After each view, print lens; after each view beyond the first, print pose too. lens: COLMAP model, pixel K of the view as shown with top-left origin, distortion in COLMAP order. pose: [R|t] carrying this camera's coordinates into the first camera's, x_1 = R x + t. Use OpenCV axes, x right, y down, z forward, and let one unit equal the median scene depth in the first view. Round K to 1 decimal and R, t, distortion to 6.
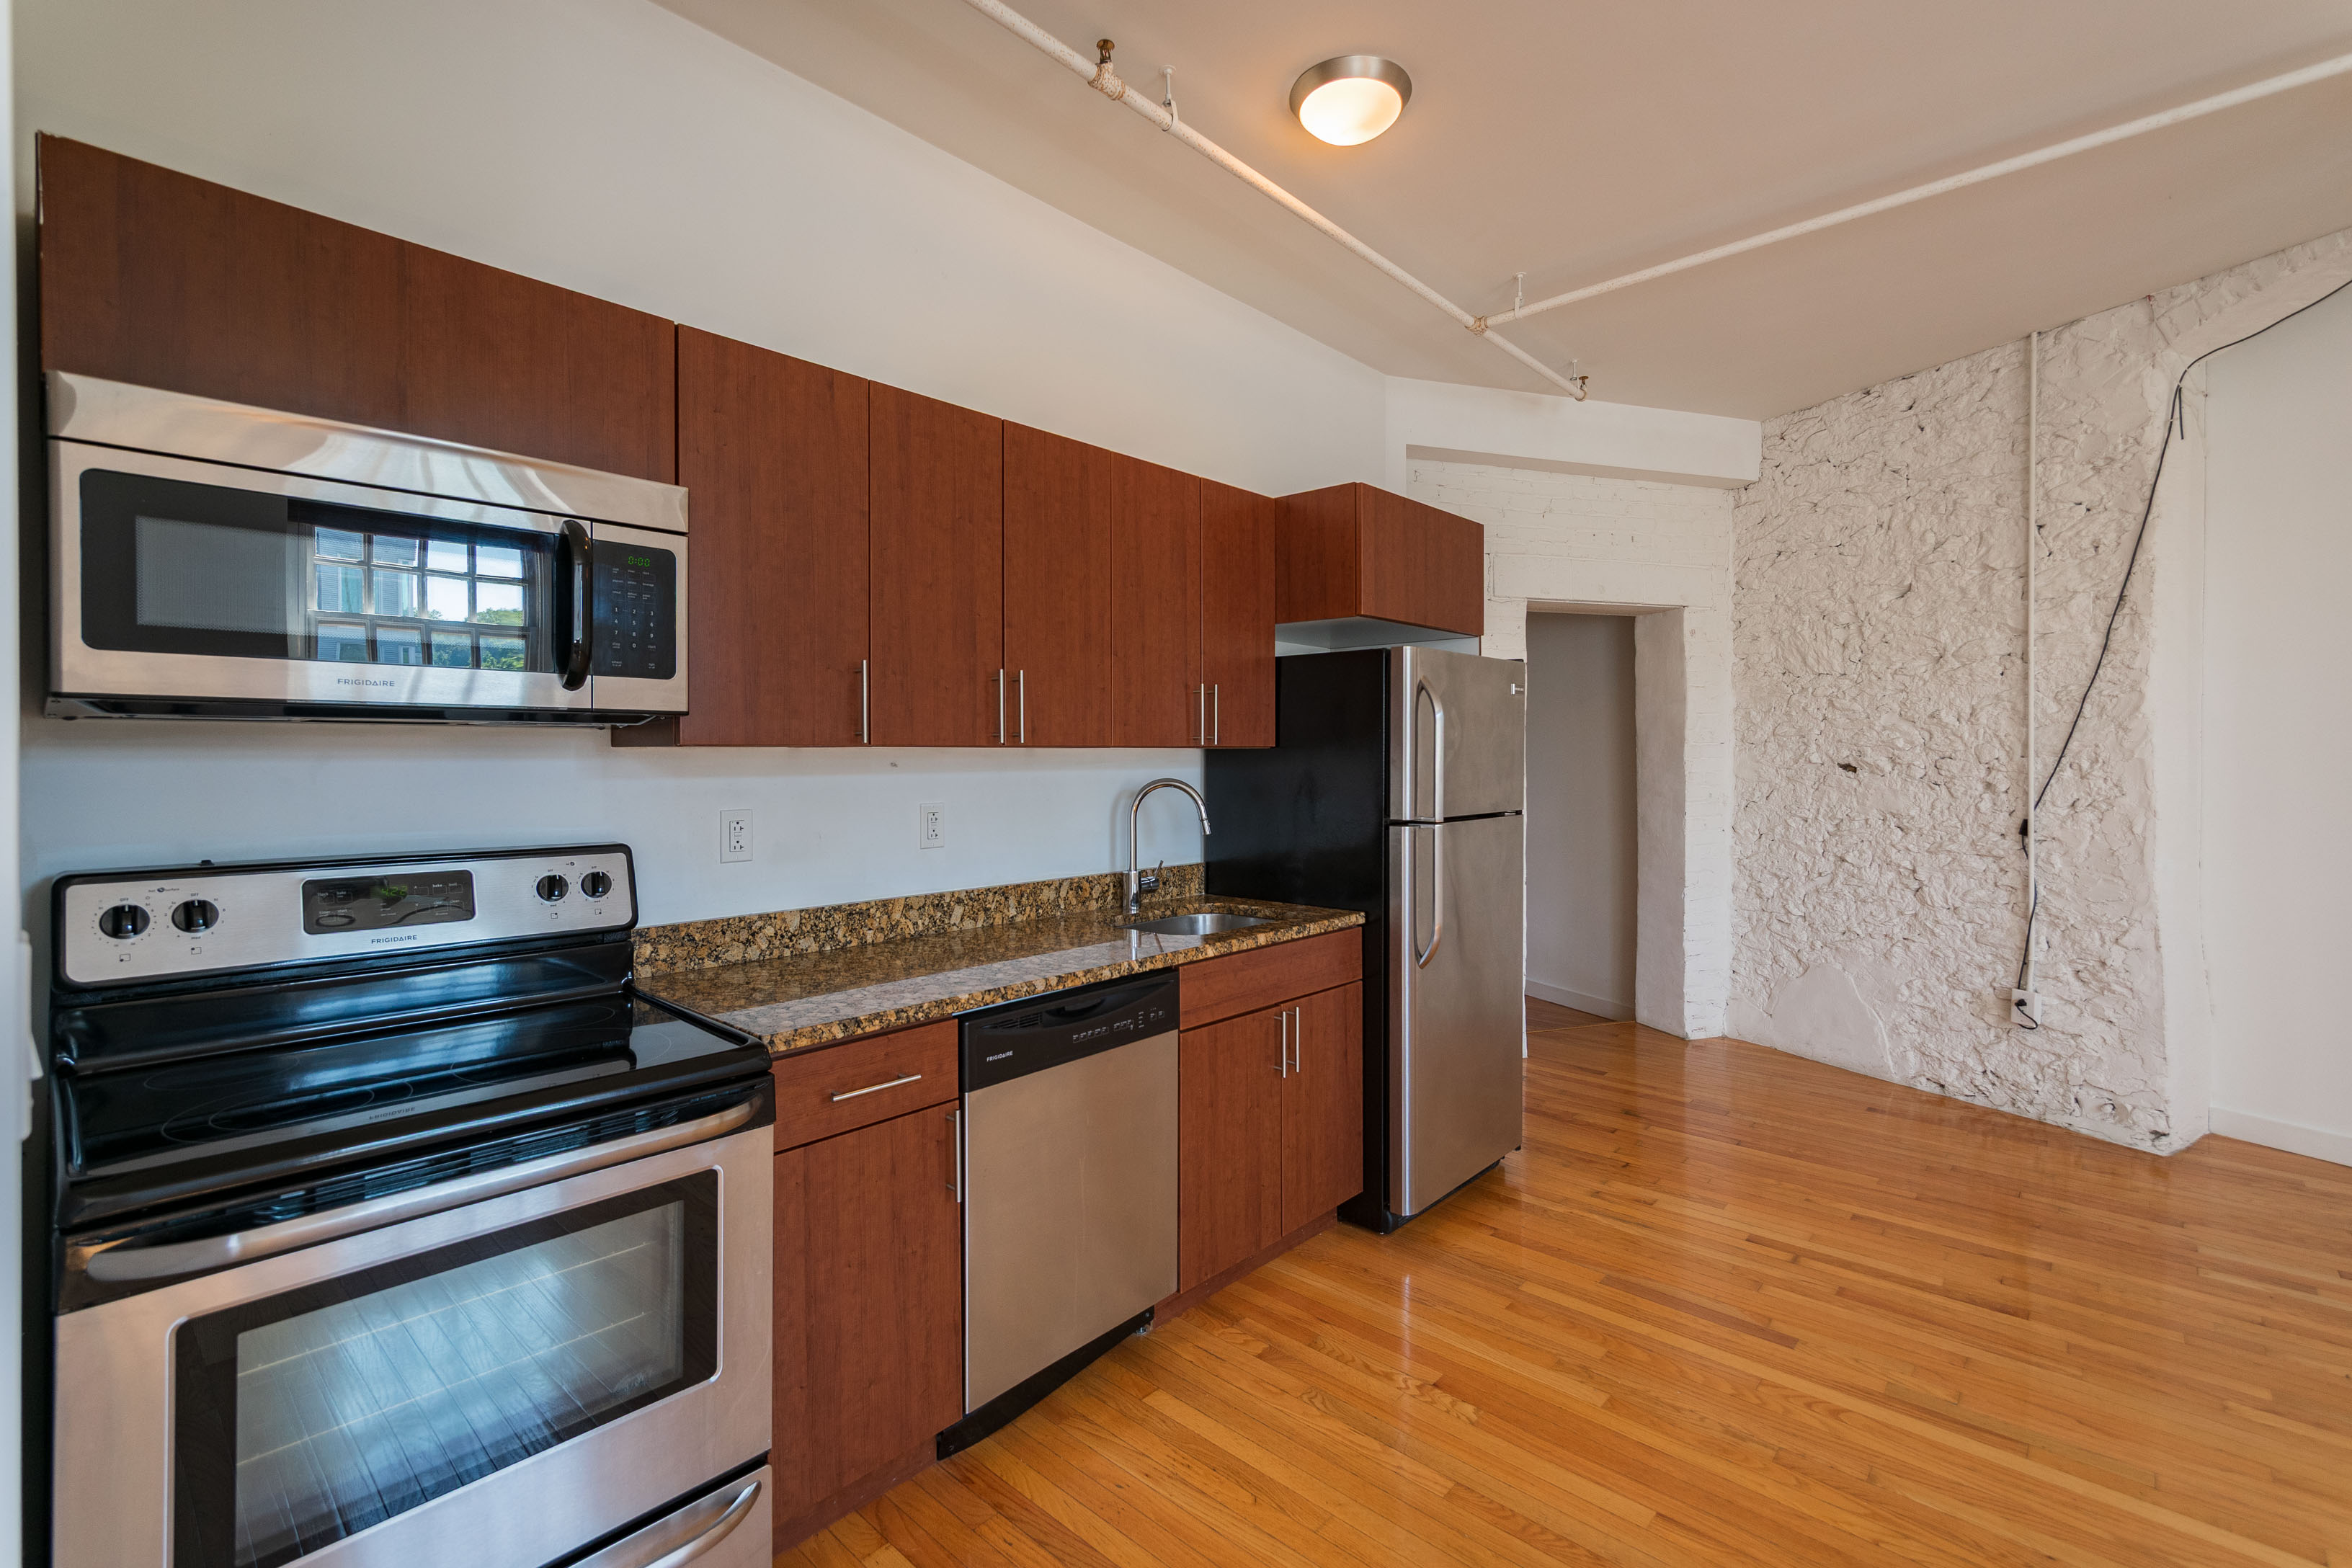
lens RADIAL K [[1042.2, 0, 1196.0], [0, 1042.2, 762.3], [0, 0, 1]] dist [0.000076, 0.001975]
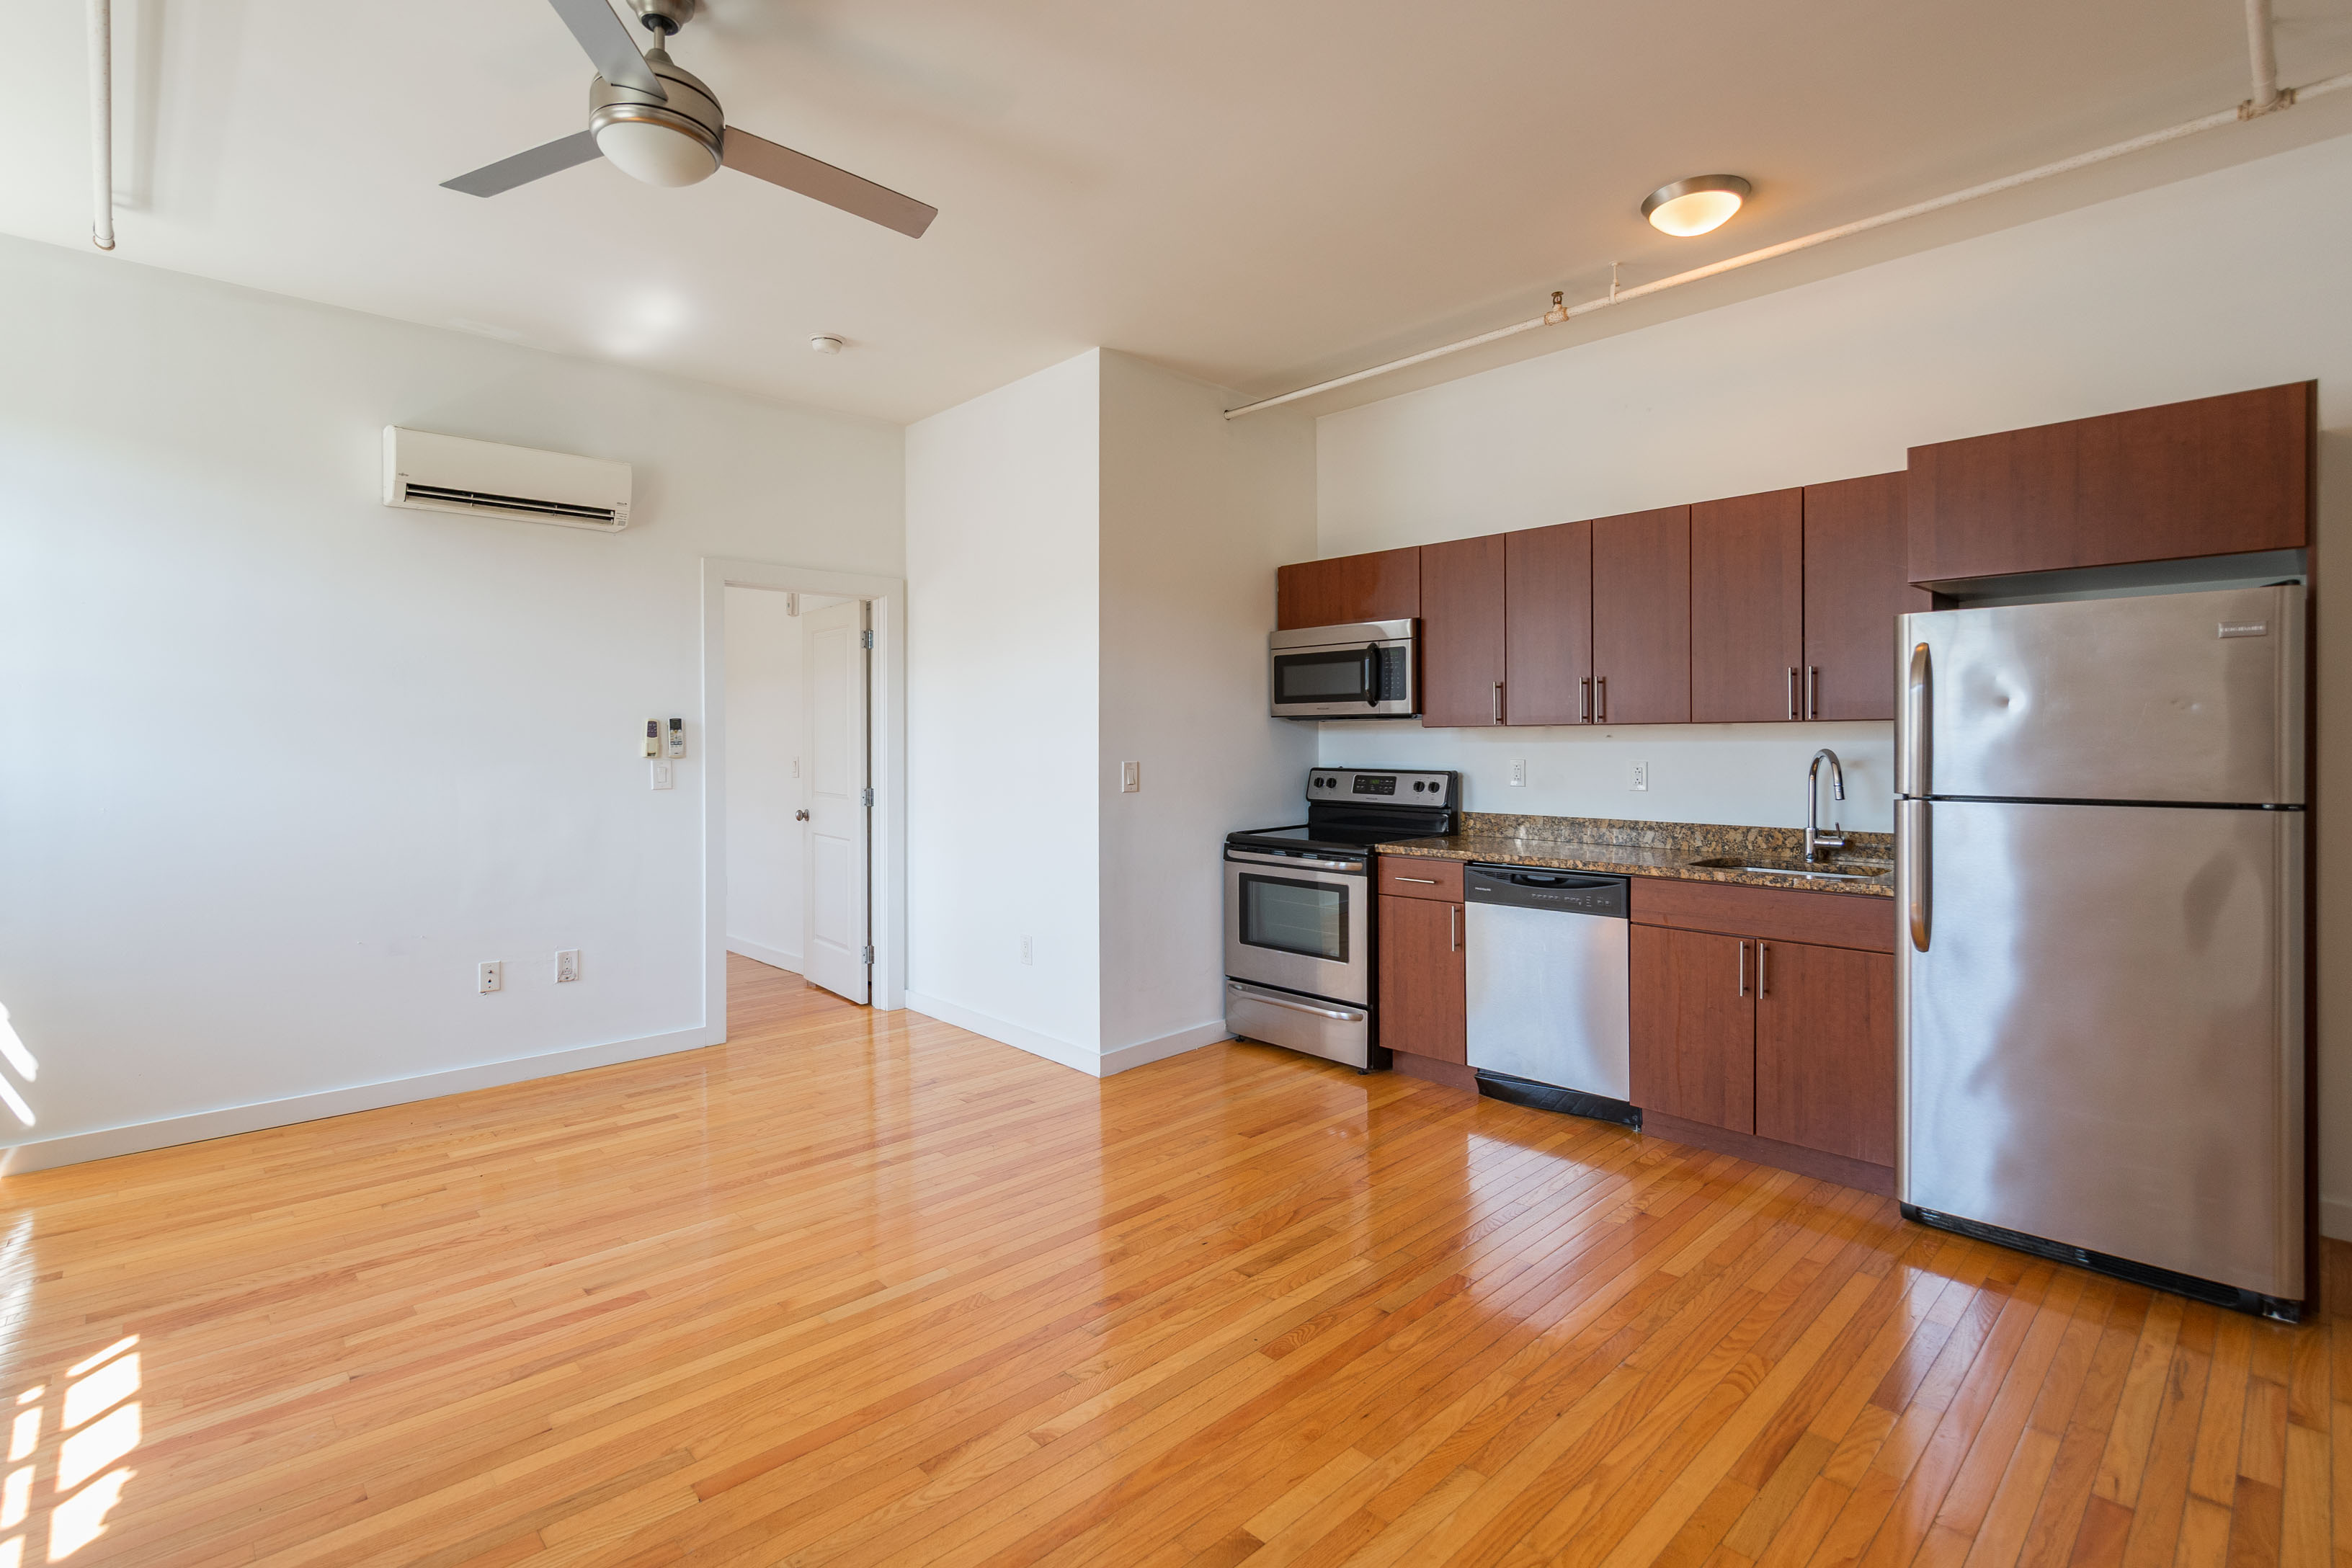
lens RADIAL K [[1107.9, 0, 1141.7], [0, 1107.9, 745.4], [0, 0, 1]] dist [-0.000806, -0.000312]
pose [[-0.114317, 0.004824, -0.993433, 1.027961], [-0.001956, 0.999985, 0.005080, 0.006617], [0.993442, 0.002524, -0.114305, 0.335066]]
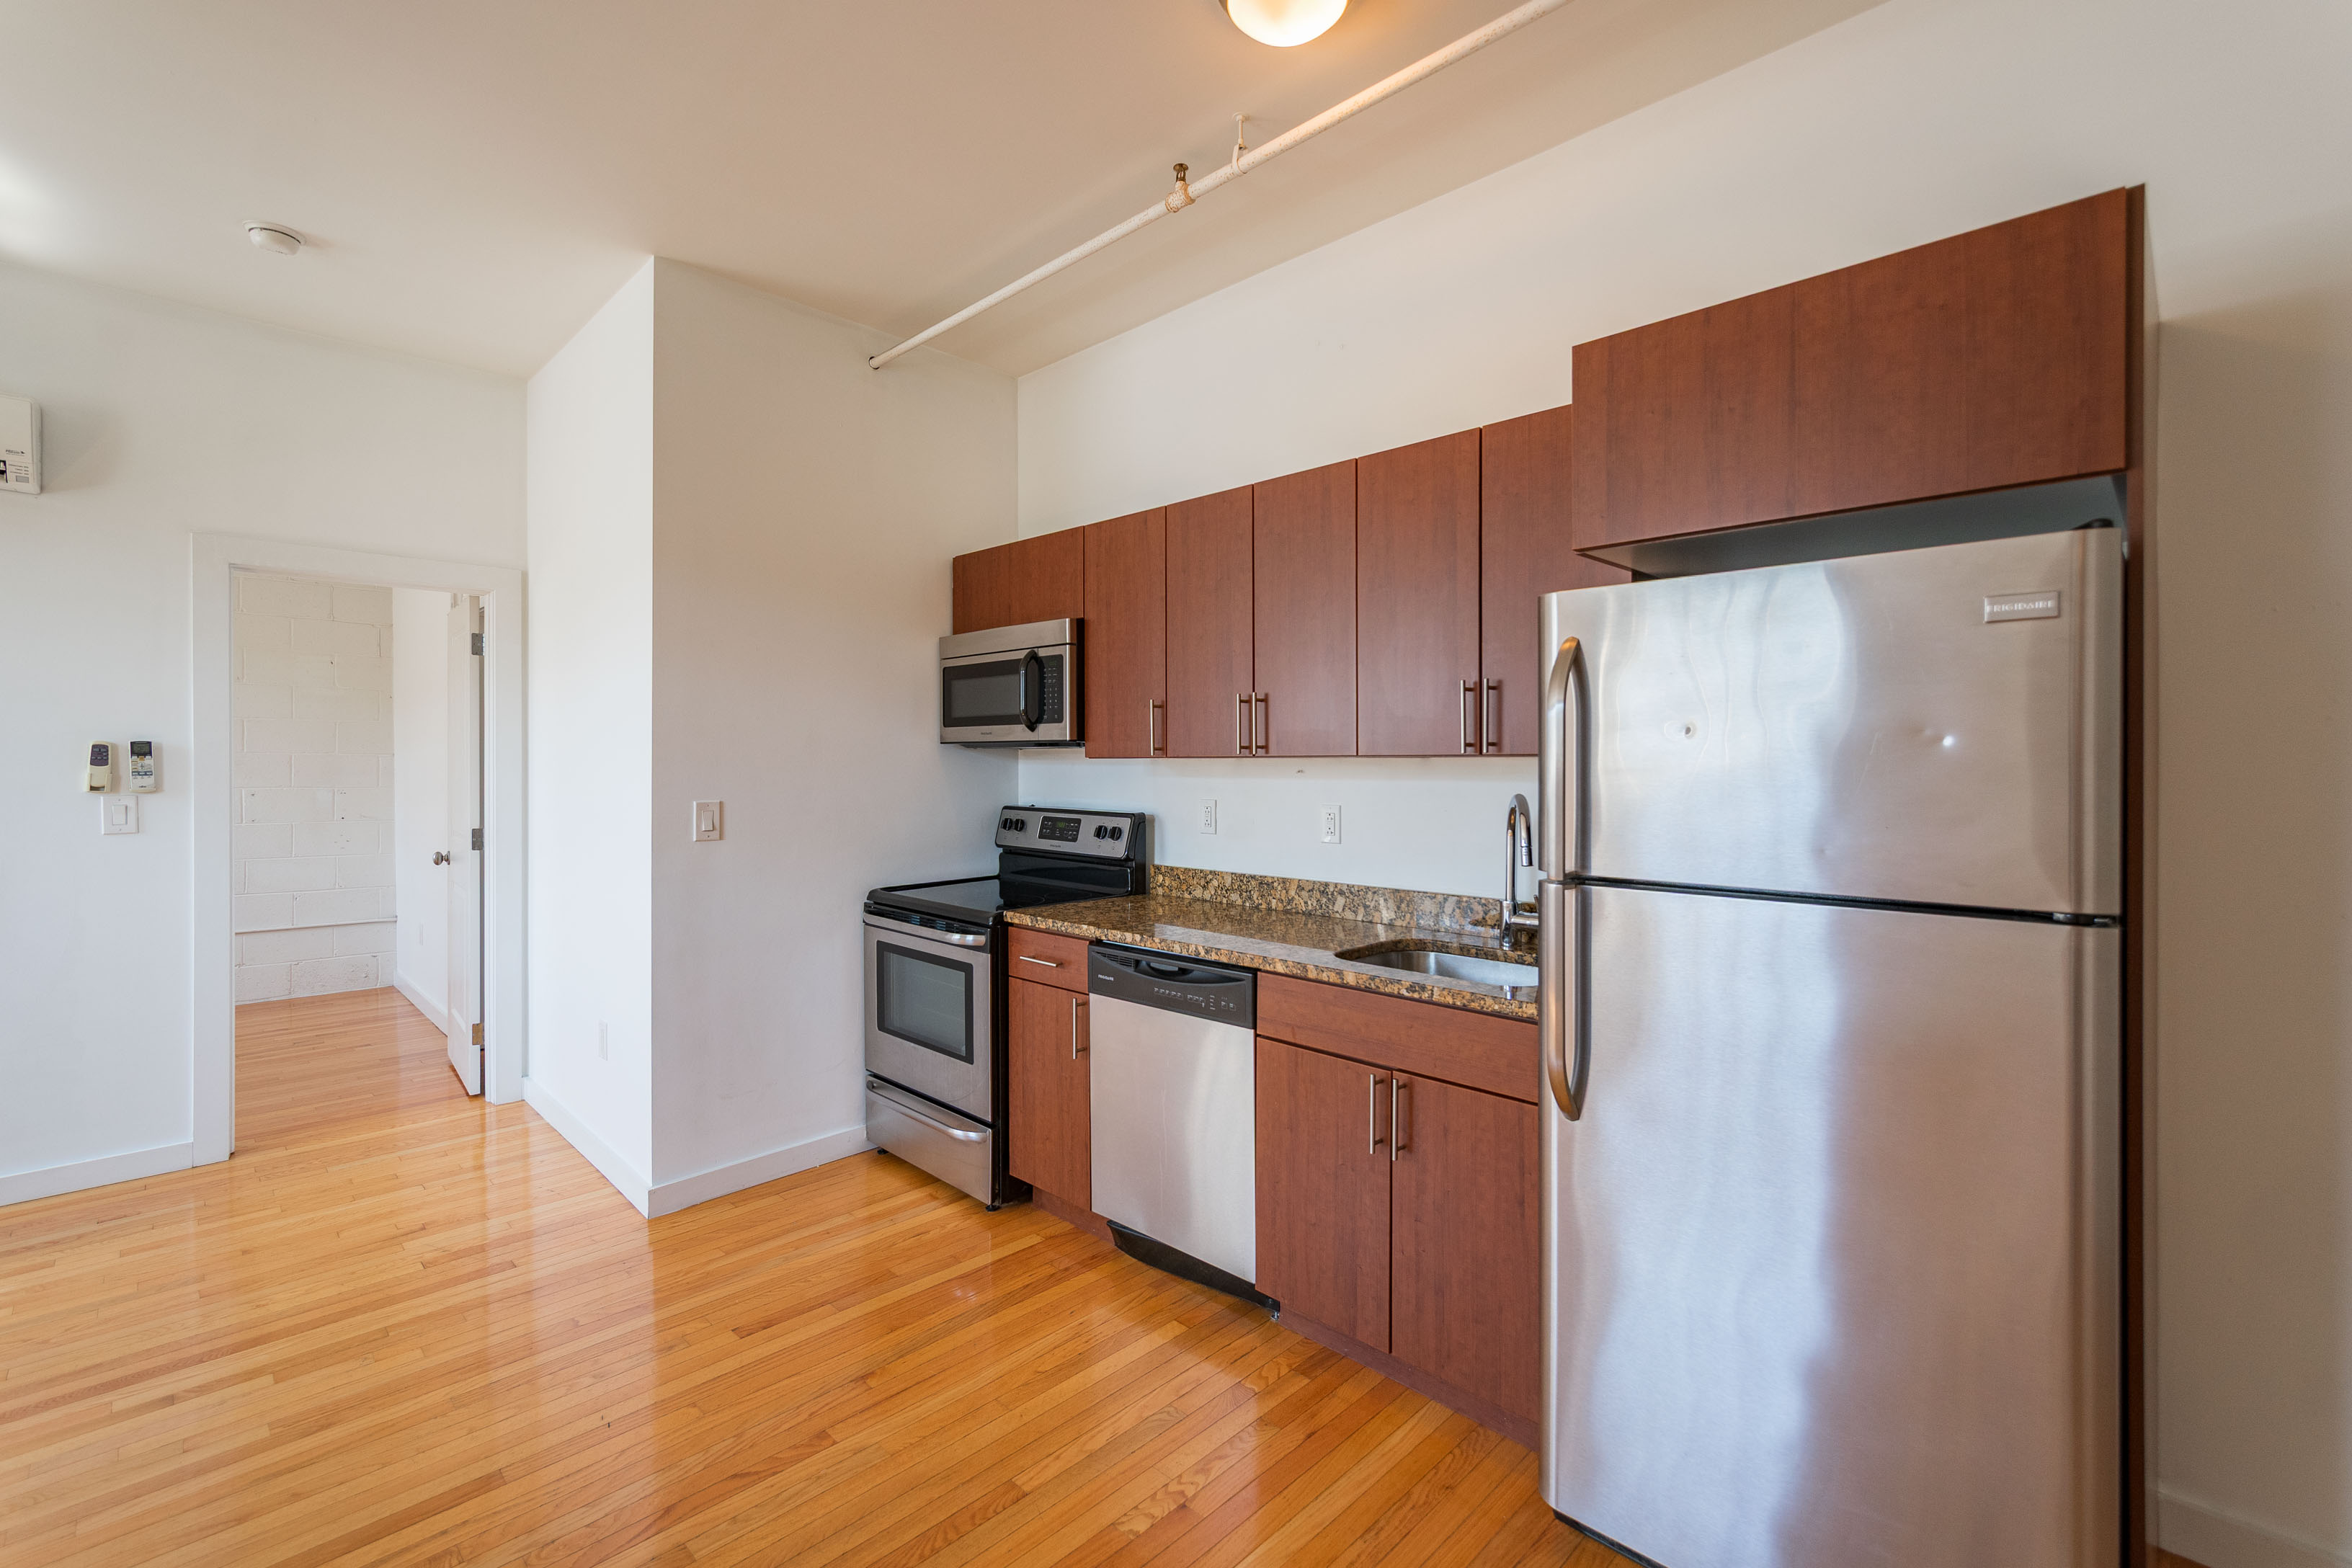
lens RADIAL K [[1052.1, 0, 1189.7], [0, 1052.1, 765.5], [0, 0, 1]] dist [-0.001474, -0.000069]
pose [[-0.053337, 0.003735, -0.998570, 0.670259], [-0.006624, 0.999970, 0.004094, -0.006140], [0.998555, 0.006833, -0.053310, 0.648231]]
